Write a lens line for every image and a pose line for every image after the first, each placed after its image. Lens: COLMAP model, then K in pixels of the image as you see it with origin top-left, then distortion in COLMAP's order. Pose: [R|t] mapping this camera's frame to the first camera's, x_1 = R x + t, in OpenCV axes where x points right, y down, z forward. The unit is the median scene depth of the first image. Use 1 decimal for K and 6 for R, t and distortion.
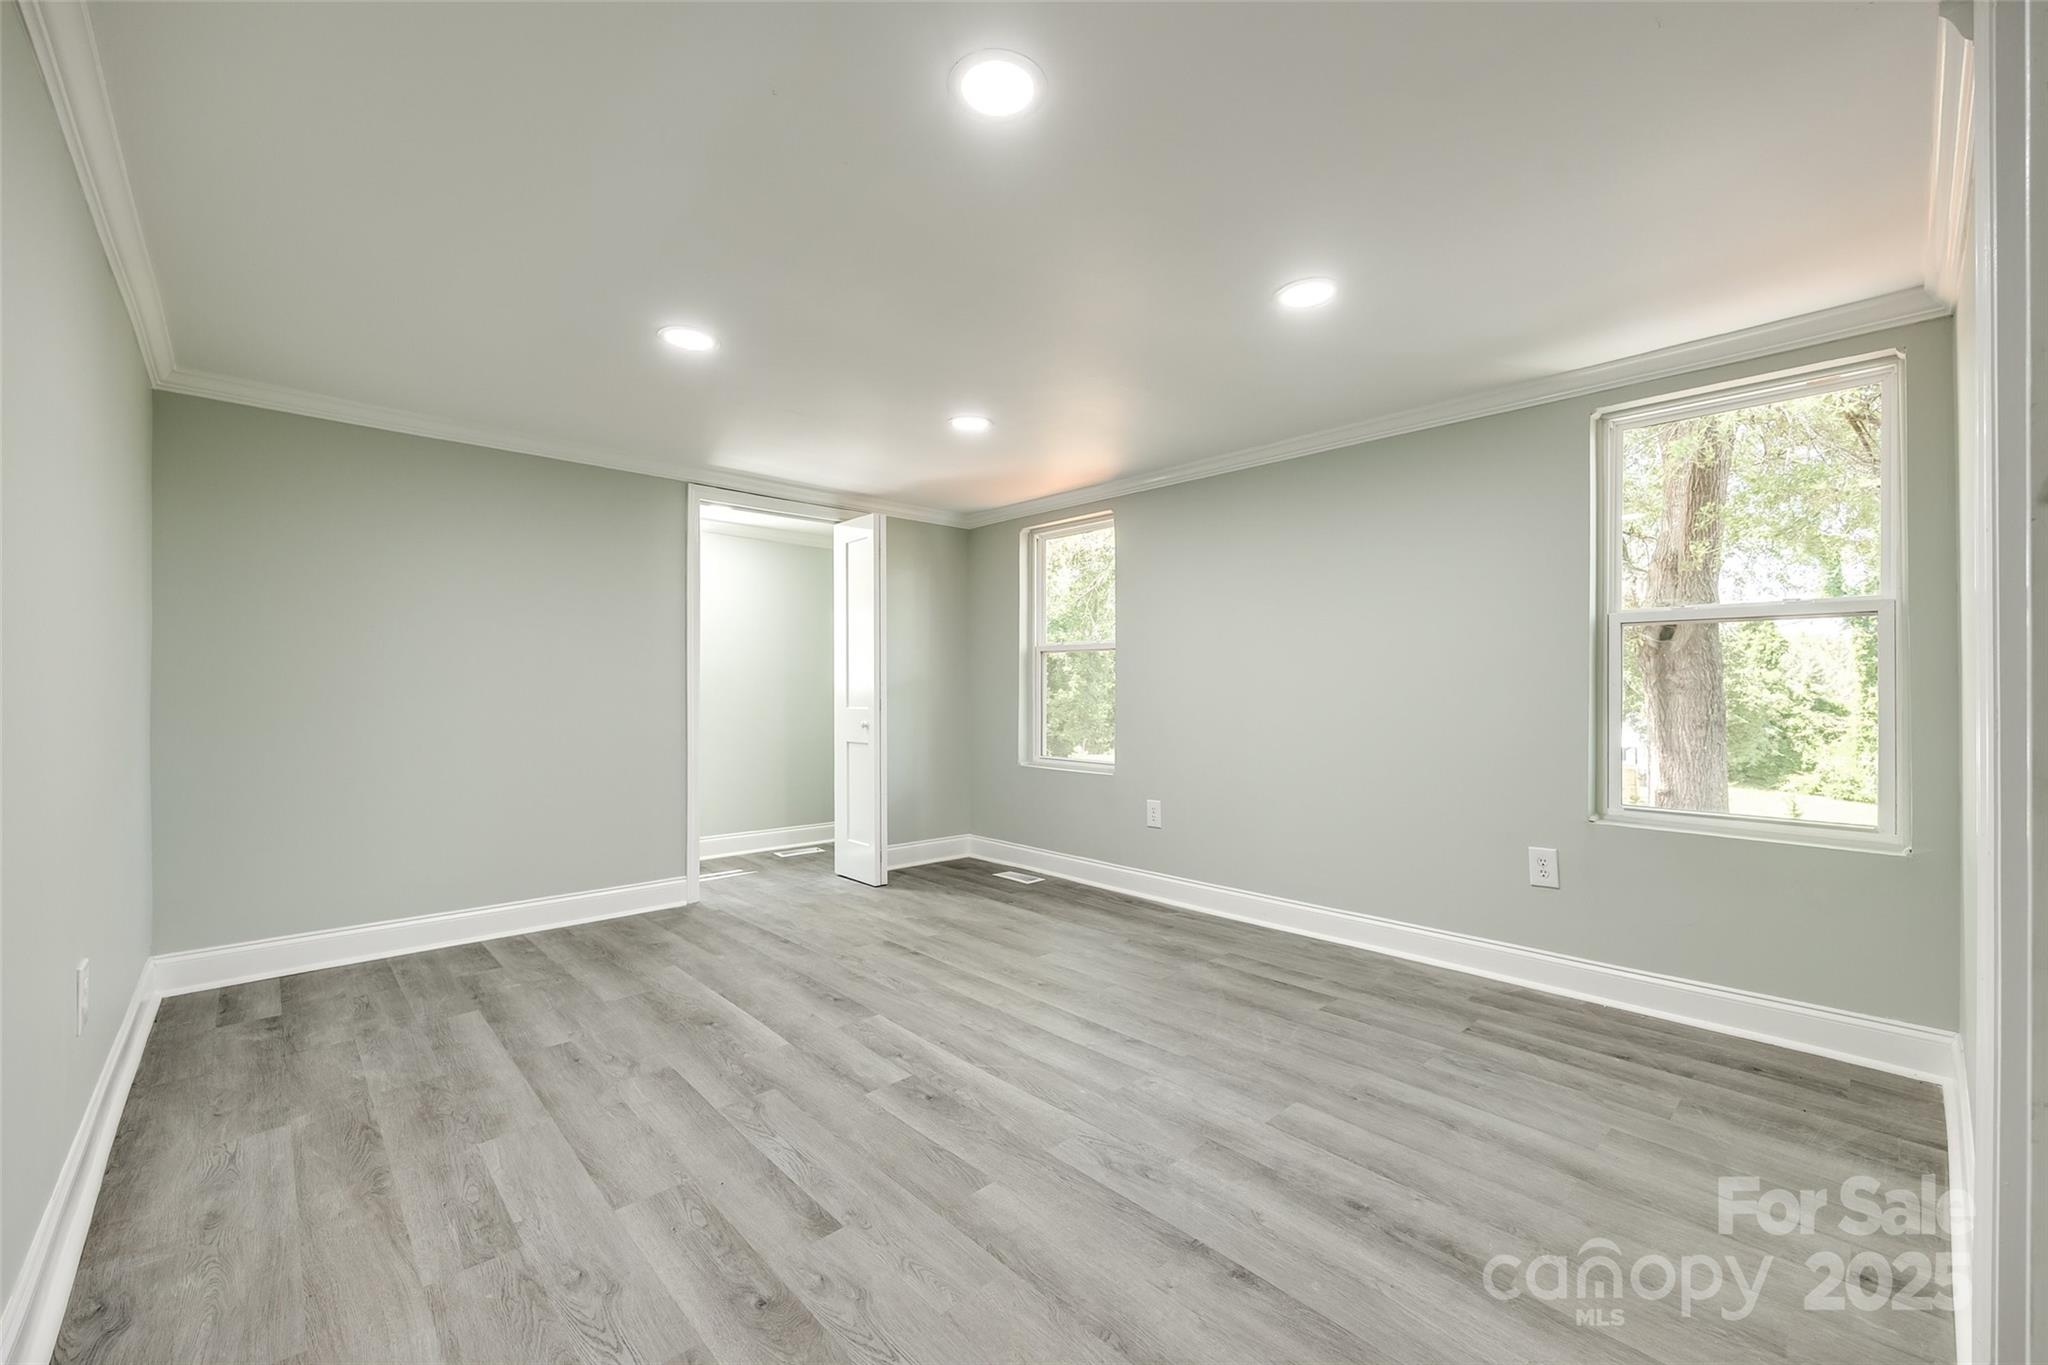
lens RADIAL K [[818.3, 0, 1025.9], [0, 818.3, 686.3], [0, 0, 1]] dist [-0.003322, 0.000210]
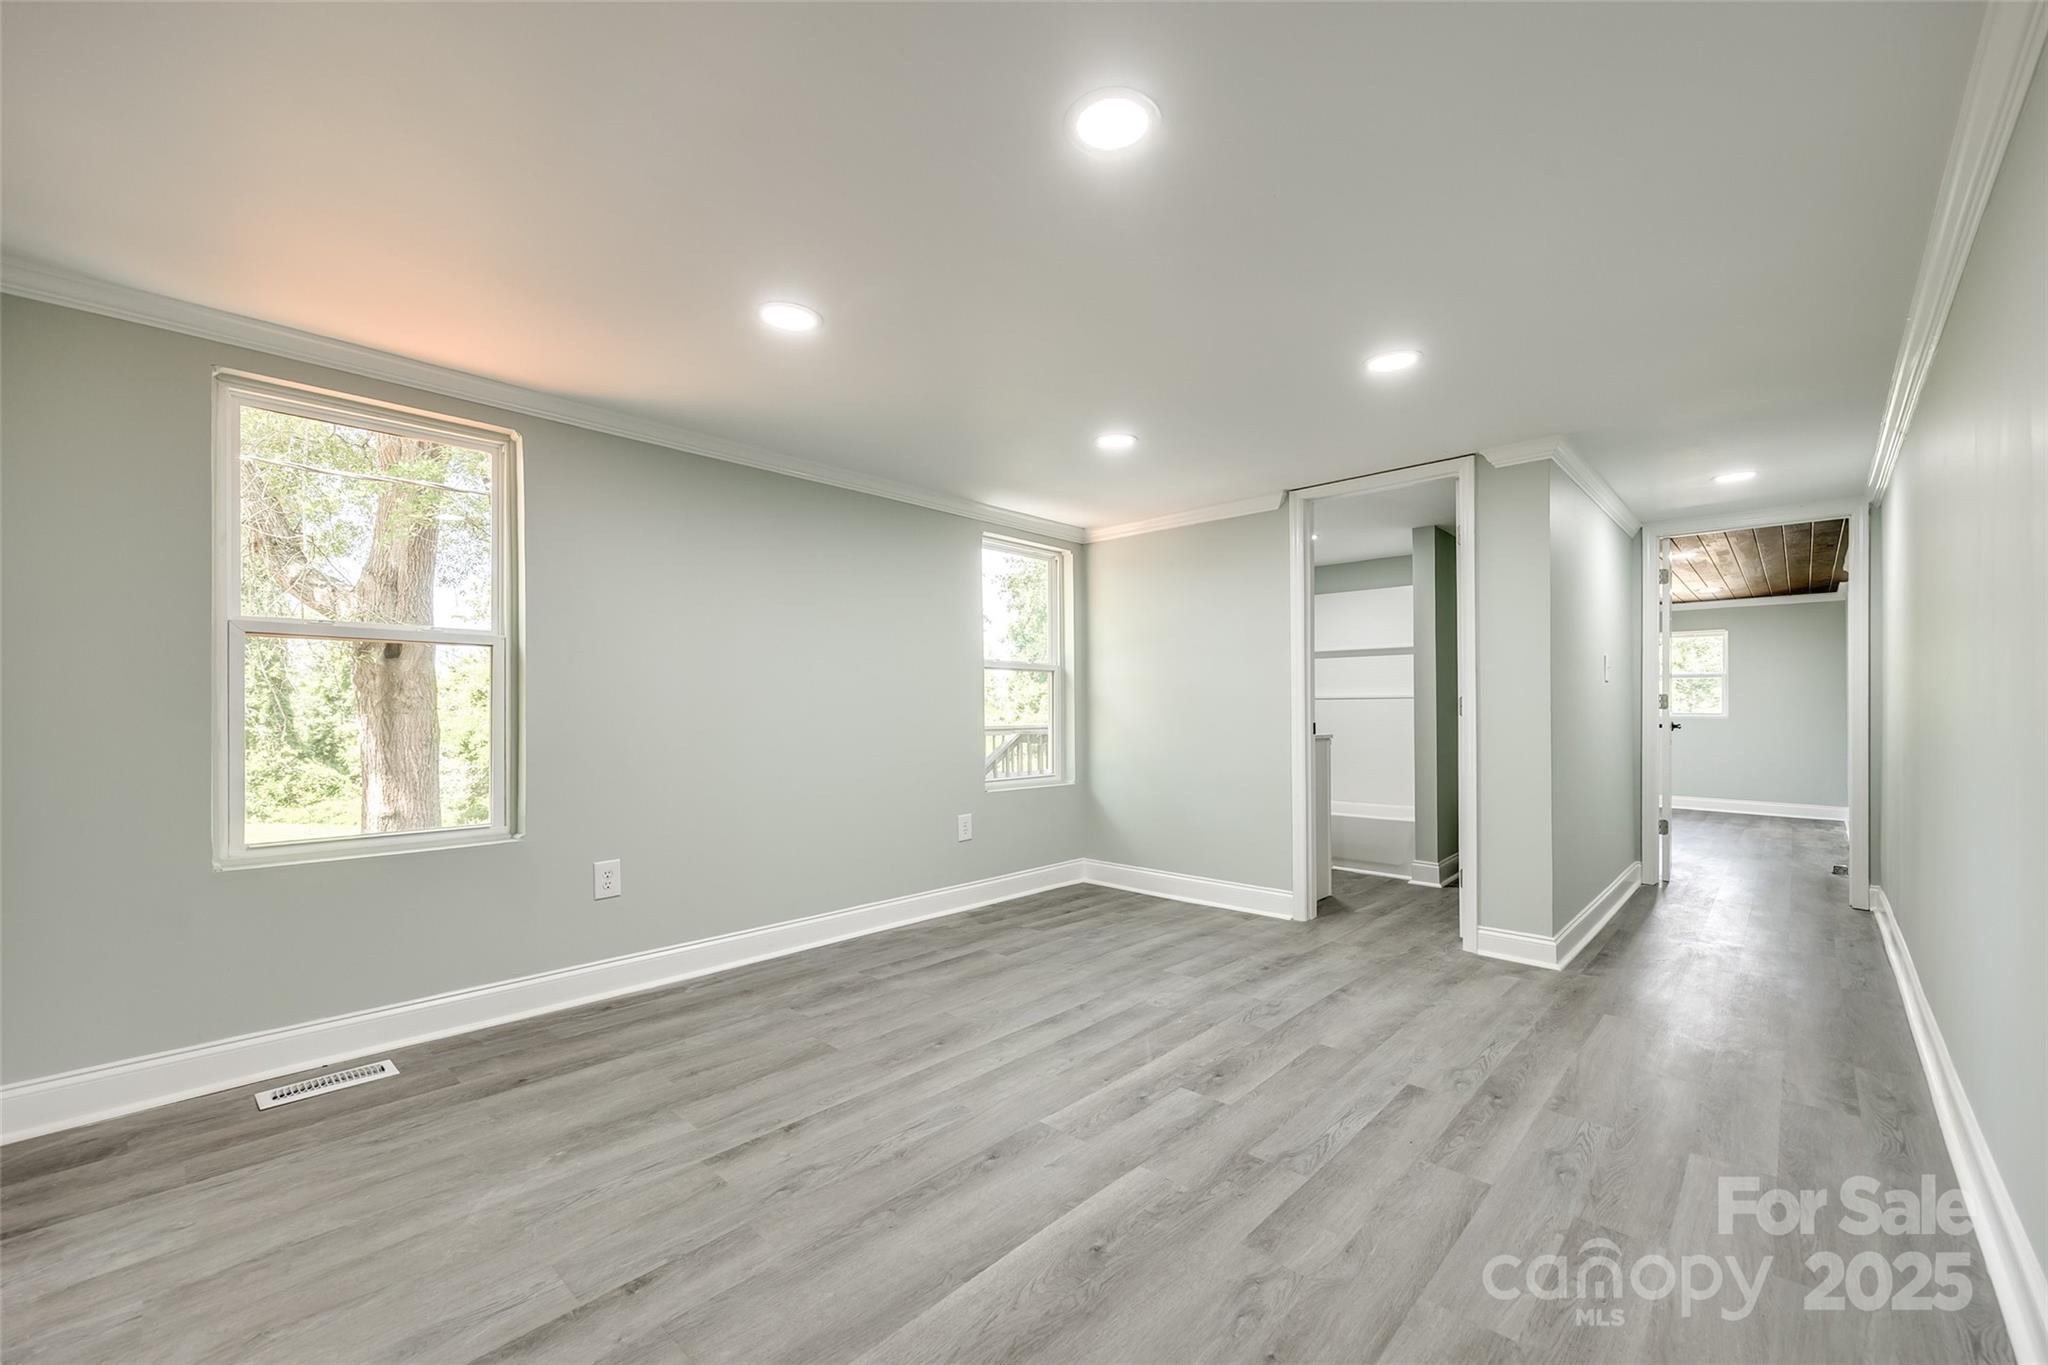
lens RADIAL K [[818.3, 0, 1077.6], [0, 818.3, 707.2], [0, 0, 1]] dist [-0.003322, 0.000210]
pose [[-0.093909, 0.001943, 0.995579, -1.009720], [-0.002147, 0.999995, -0.002155, 0.006560], [-0.995578, -0.002340, -0.093905, 1.087066]]
